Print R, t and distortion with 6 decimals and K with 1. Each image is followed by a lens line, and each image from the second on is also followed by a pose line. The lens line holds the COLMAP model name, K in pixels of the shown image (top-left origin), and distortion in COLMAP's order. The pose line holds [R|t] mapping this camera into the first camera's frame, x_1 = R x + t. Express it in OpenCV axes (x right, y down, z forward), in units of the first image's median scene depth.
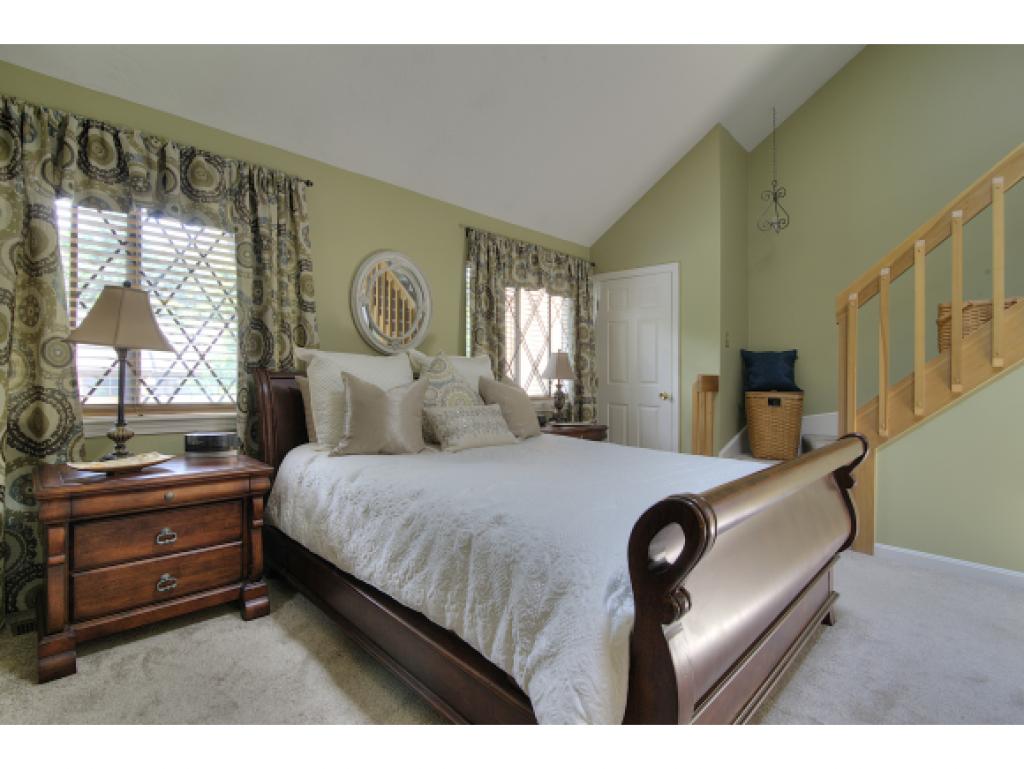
lens RADIAL K [[493.3, 0, 513.3], [0, 493.3, 377.7], [0, 0, 1]] dist [0.000819, 0.000135]
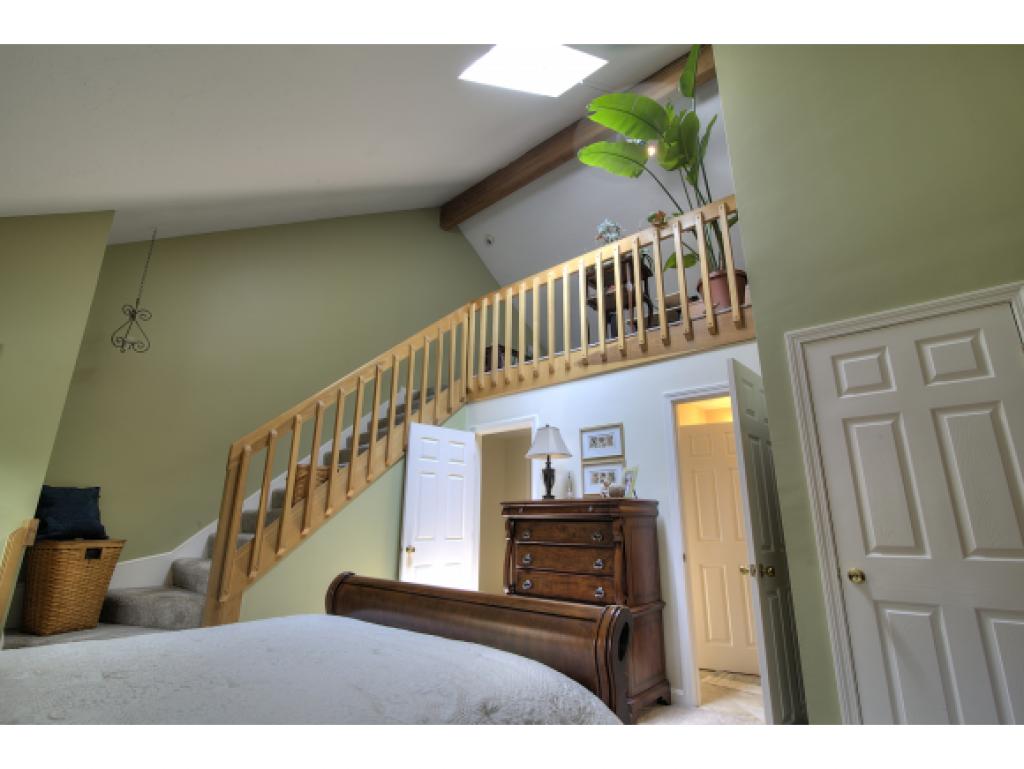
lens RADIAL K [[493.3, 0, 513.3], [0, 493.3, 377.7], [0, 0, 1]] dist [0.000819, 0.000135]
pose [[-0.040143, 0.271225, 0.961679, -0.459323], [-0.008204, 0.962332, -0.271752, -0.017341], [-0.999160, -0.018798, -0.036406, 0.446393]]
